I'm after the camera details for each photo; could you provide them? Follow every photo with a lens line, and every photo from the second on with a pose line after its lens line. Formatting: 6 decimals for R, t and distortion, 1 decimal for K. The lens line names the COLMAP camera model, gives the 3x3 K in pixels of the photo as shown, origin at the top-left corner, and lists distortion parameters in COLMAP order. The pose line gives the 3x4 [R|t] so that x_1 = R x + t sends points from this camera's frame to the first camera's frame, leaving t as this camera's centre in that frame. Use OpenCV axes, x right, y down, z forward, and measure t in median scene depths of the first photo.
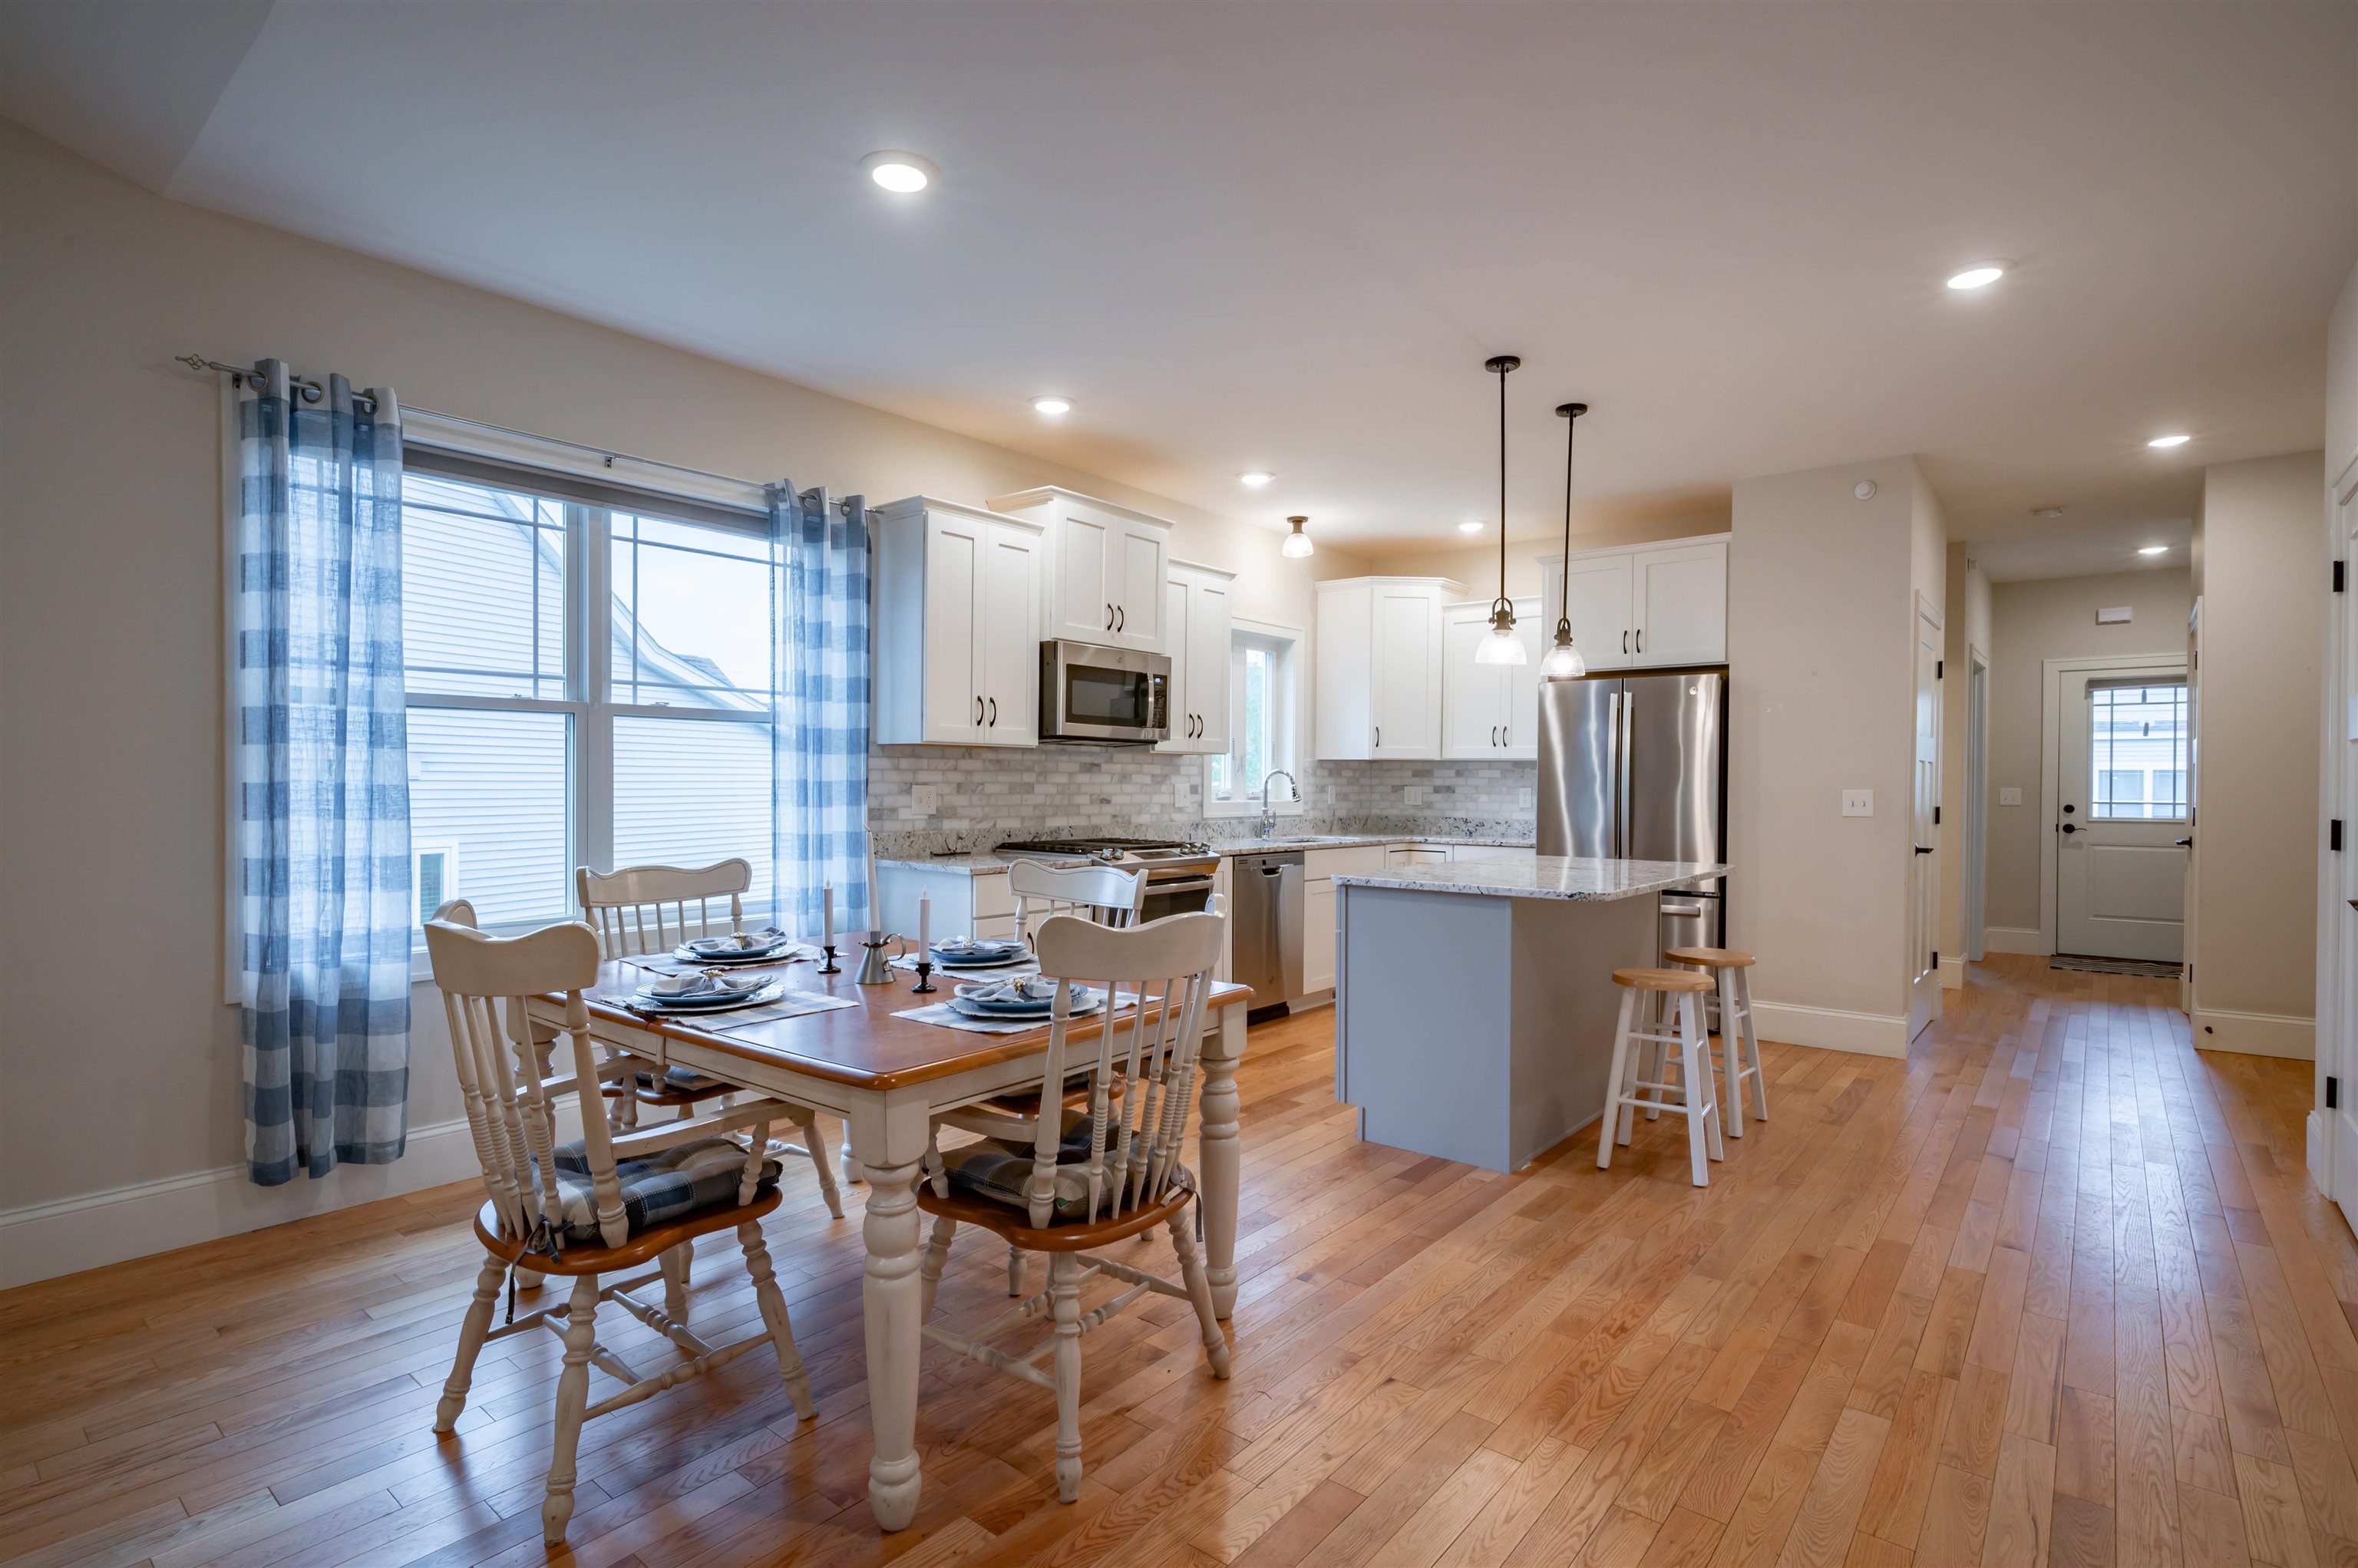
lens RADIAL K [[1117.8, 0, 1197.2], [0, 1117.8, 791.7], [0, 0, 1]] dist [0.003238, 0.001842]
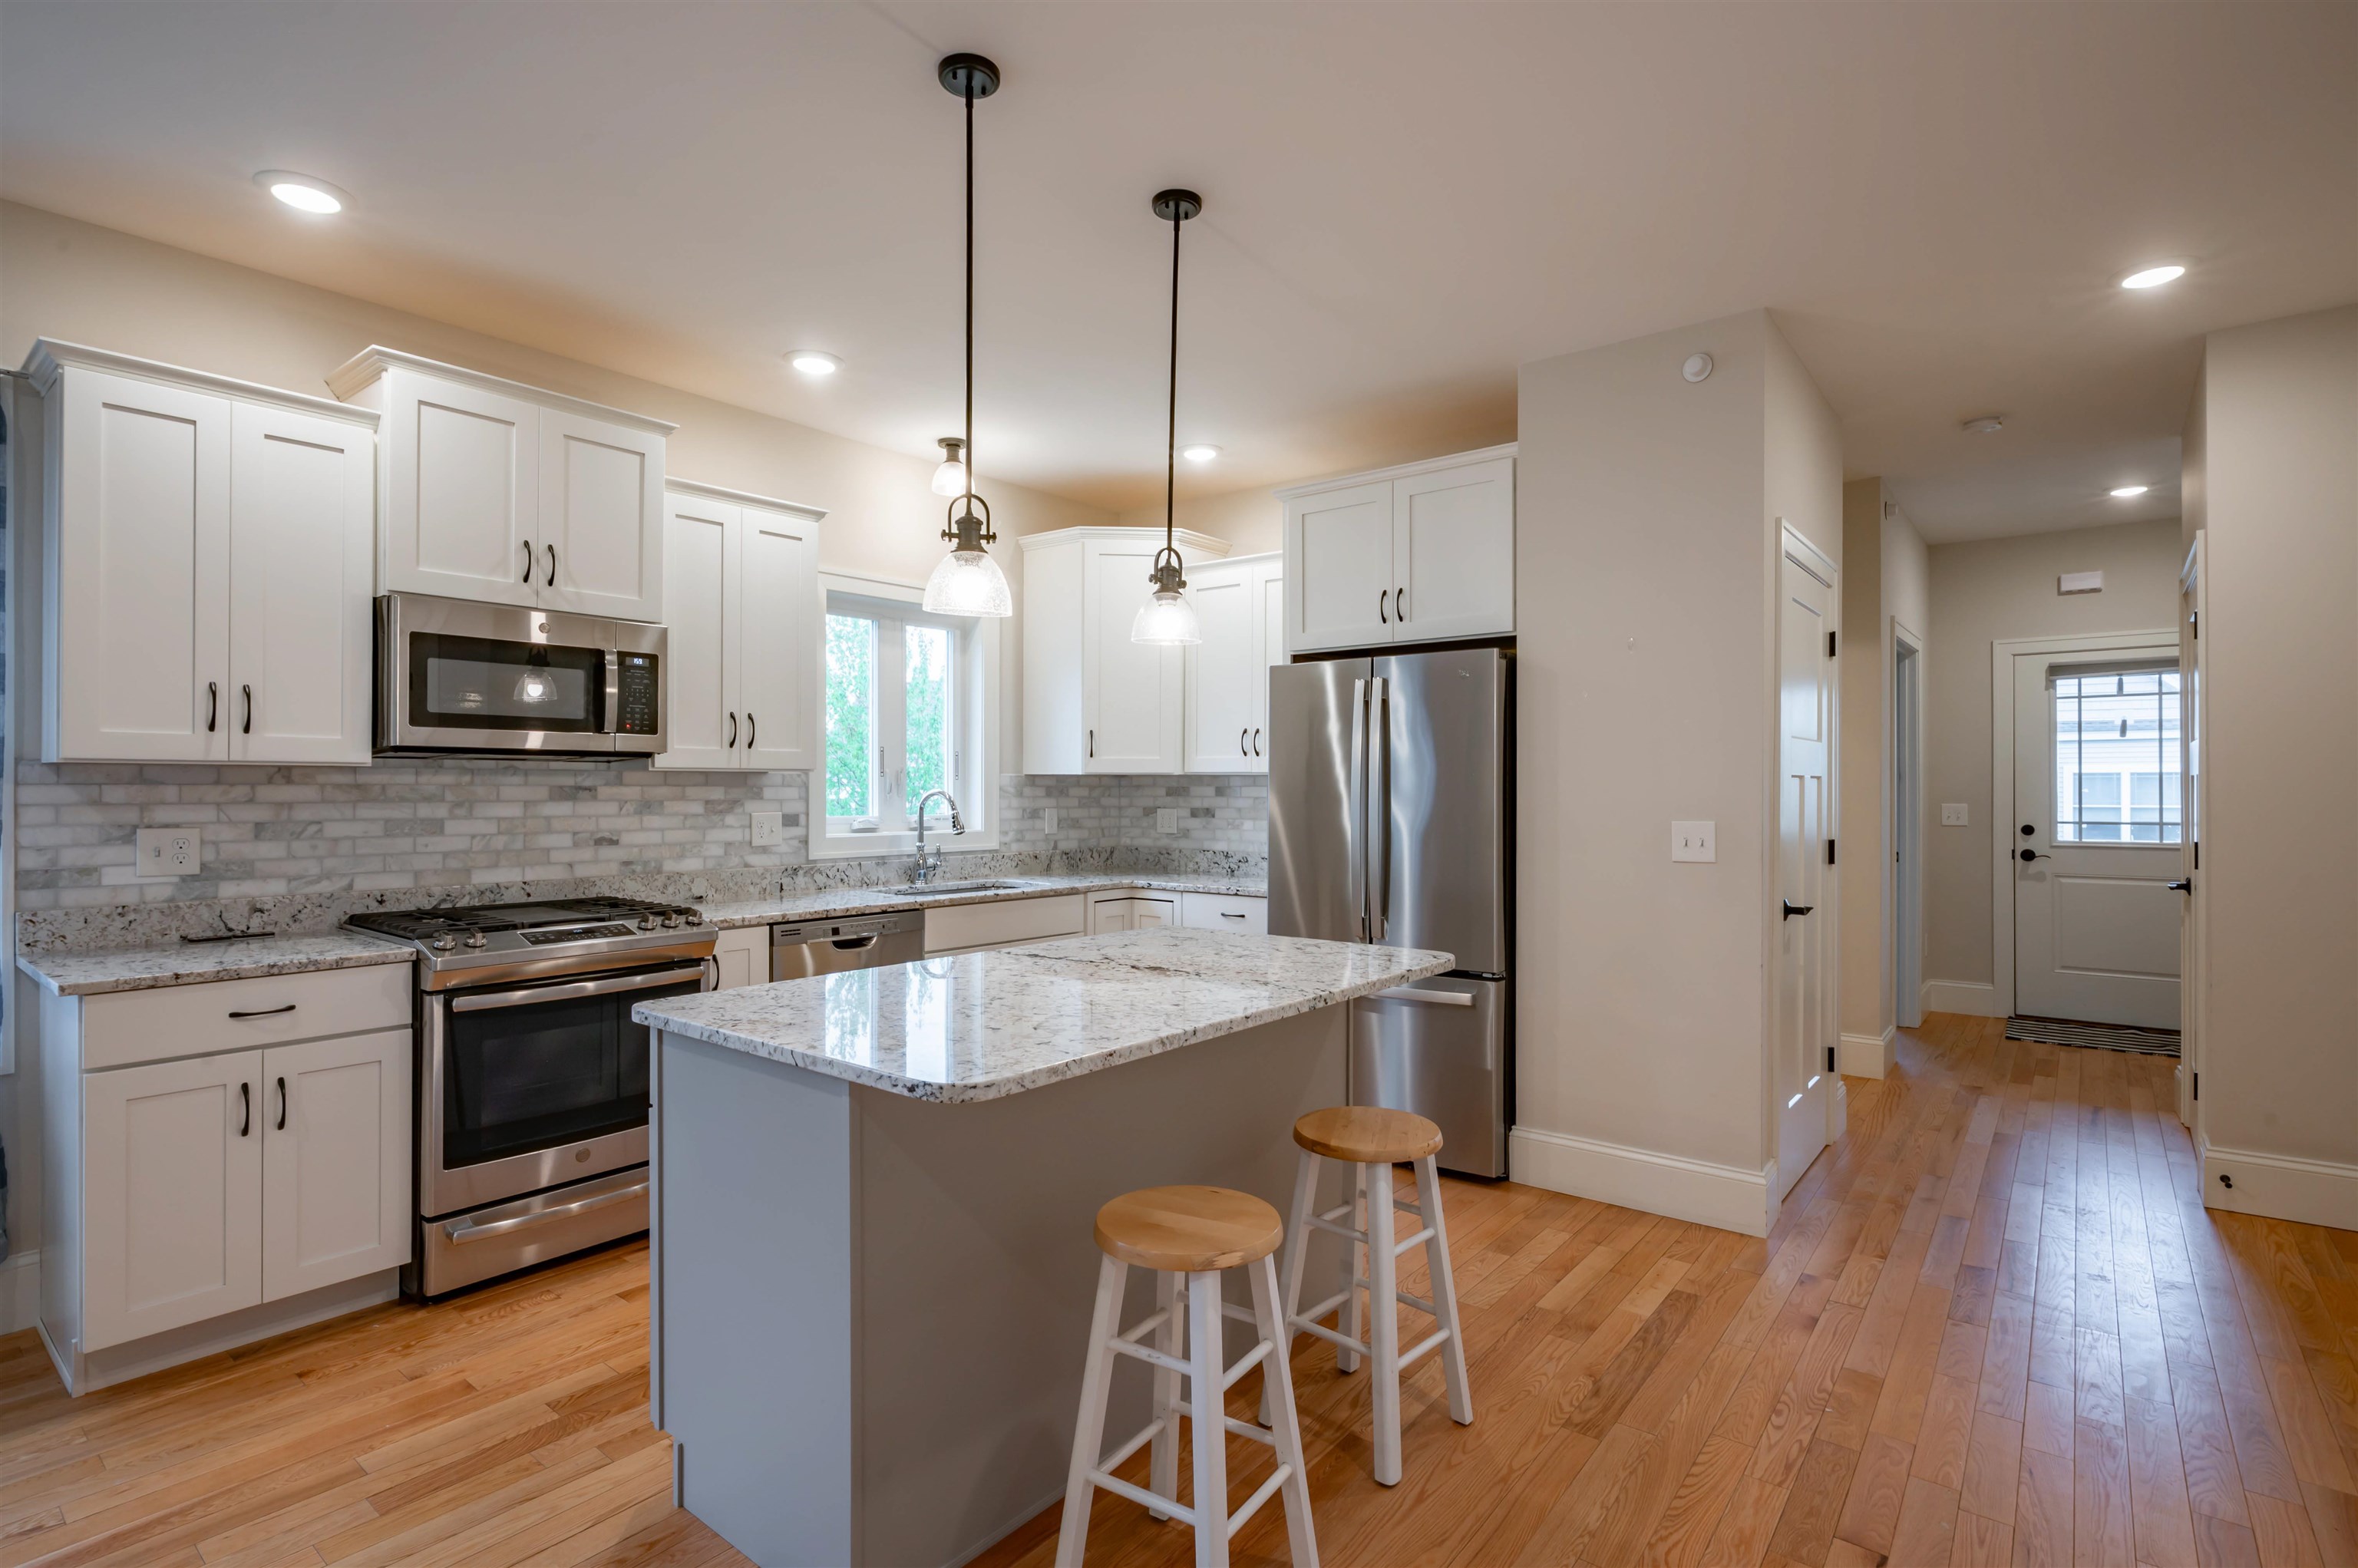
lens RADIAL K [[1127.2, 0, 1179.0], [0, 1127.2, 784.0], [0, 0, 1]] dist [0.001465, 0.001203]
pose [[0.999963, -0.006111, 0.005972, 0.261293], [0.006182, 0.999909, -0.011998, -0.016194], [-0.005898, 0.012035, 0.999910, 0.310951]]
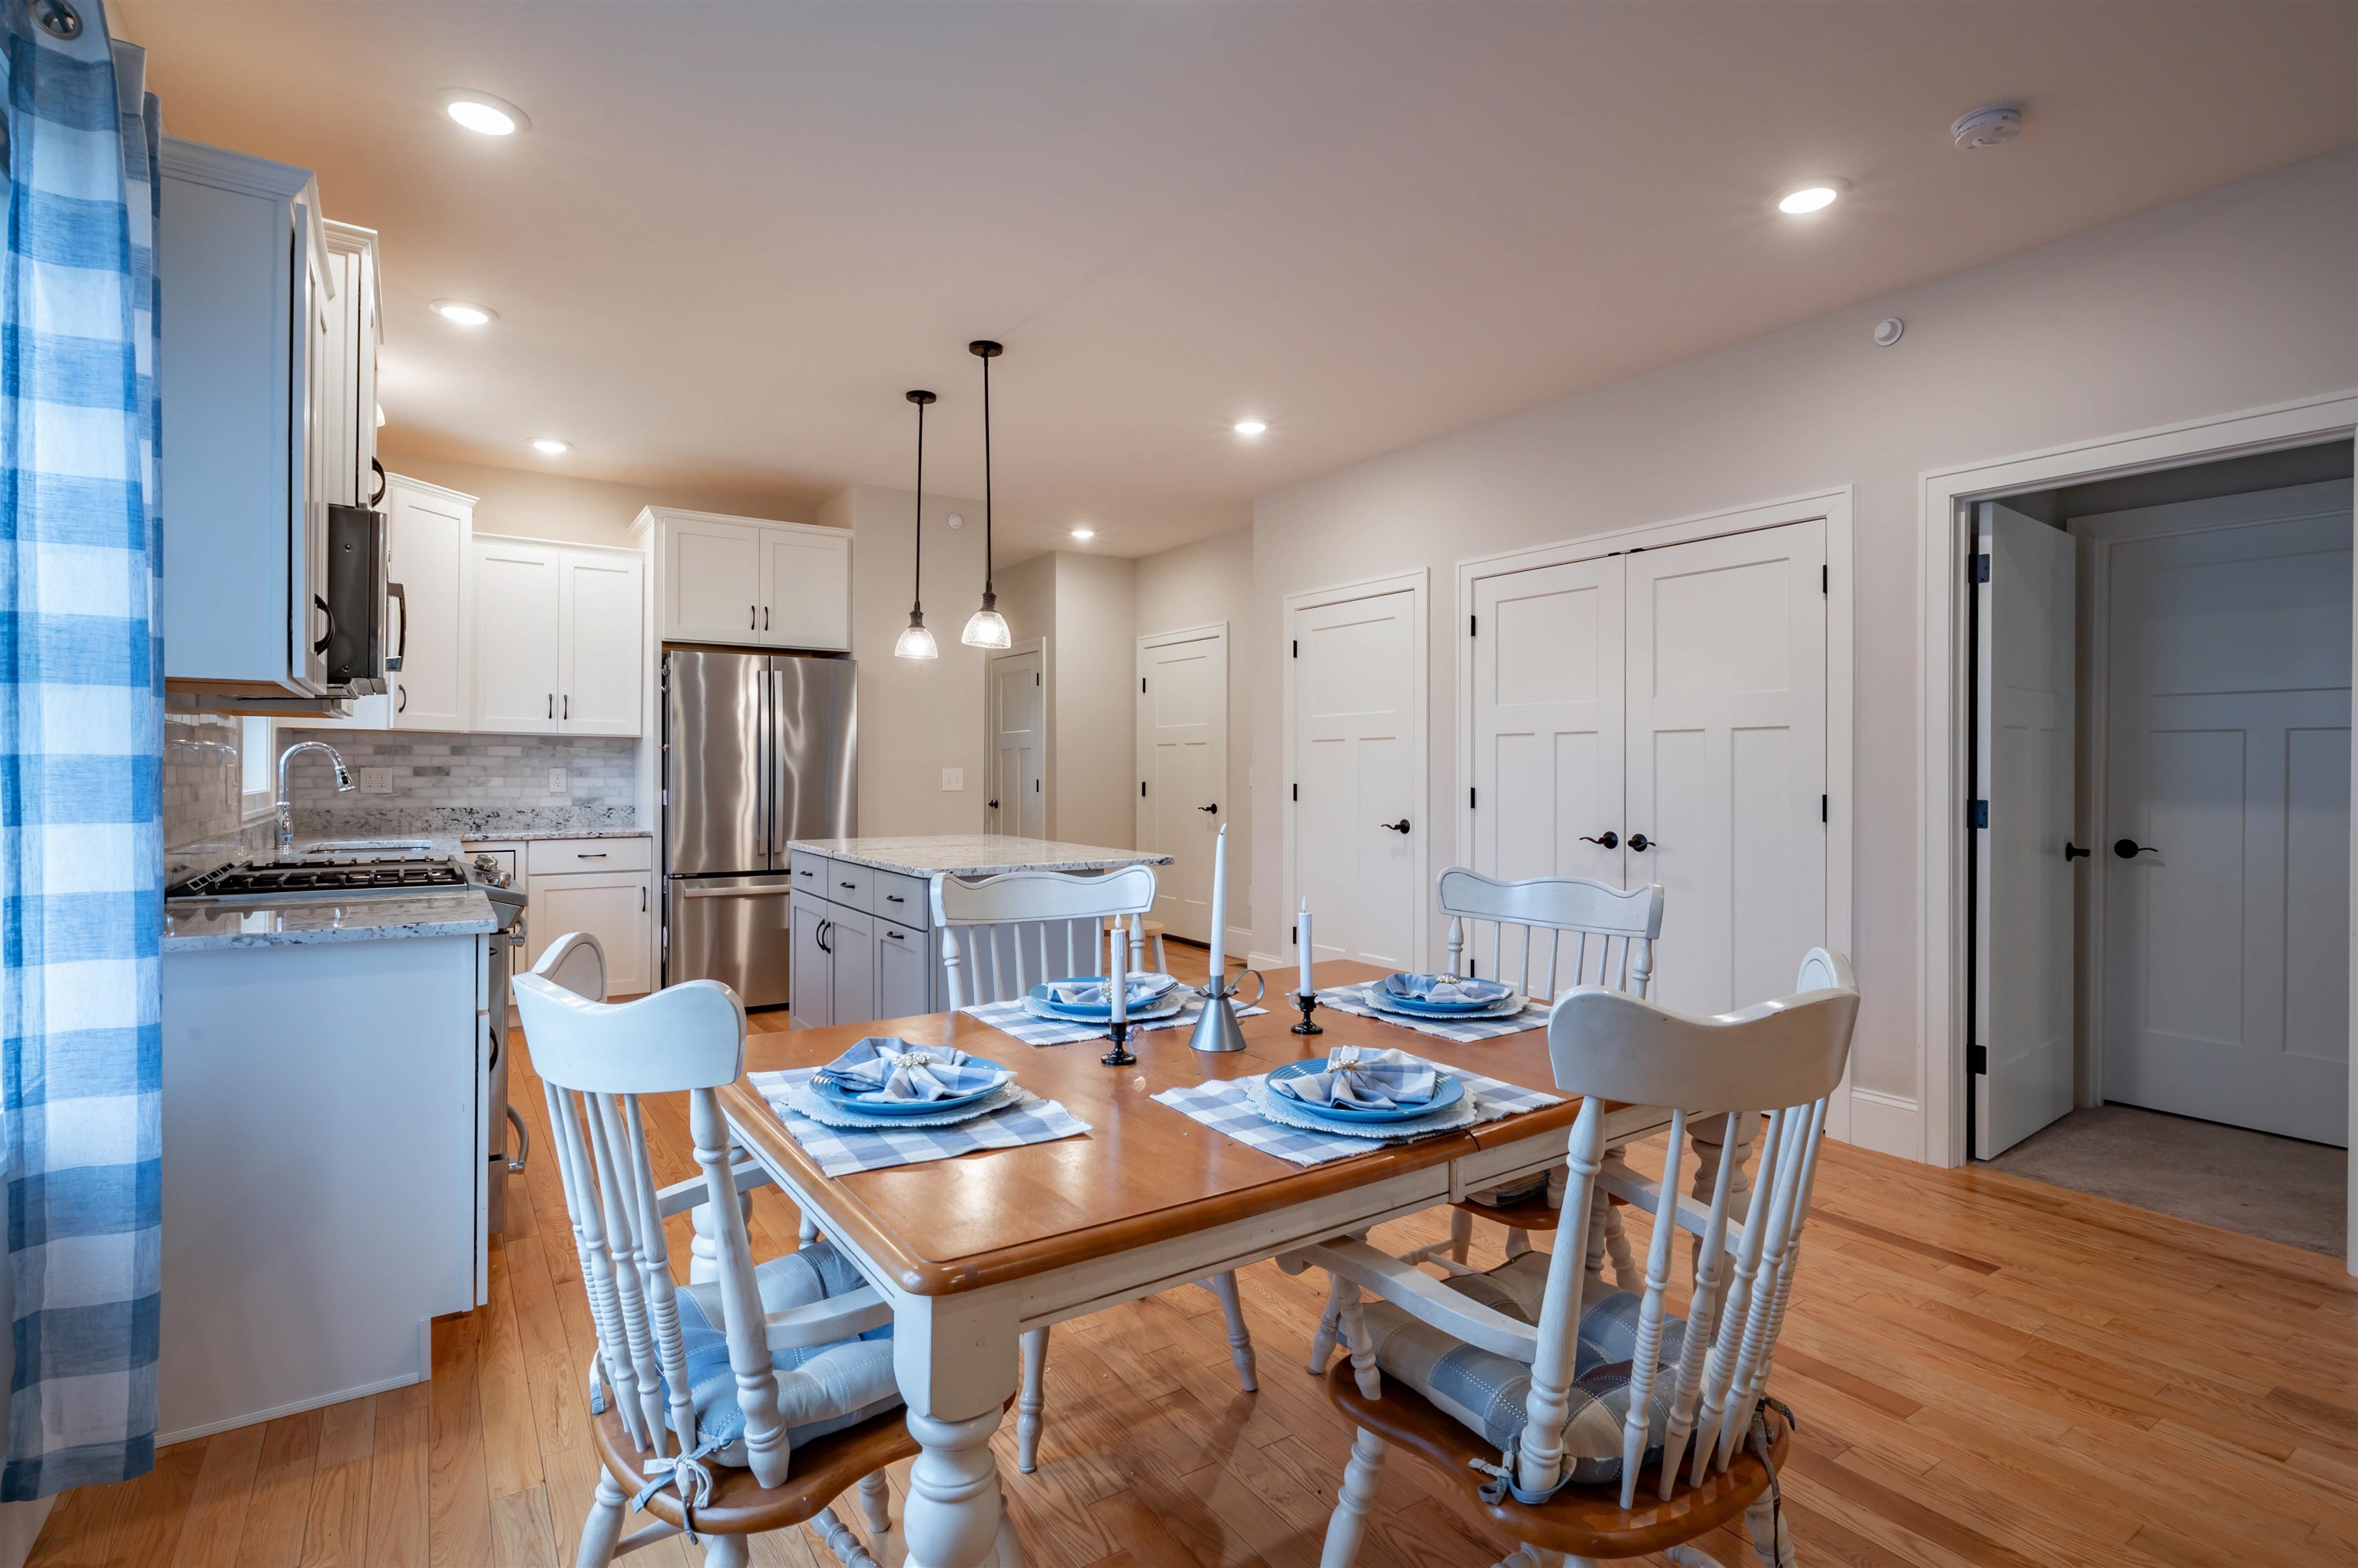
lens RADIAL K [[1110.2, 0, 1128.1], [0, 1110.2, 768.7], [0, 0, 1]] dist [0.002028, 0.000990]
pose [[0.329332, -0.005929, 0.944196, -0.441190], [0.006443, 0.999971, 0.004032, -0.004998], [-0.944192, 0.004755, 0.329360, 0.392764]]
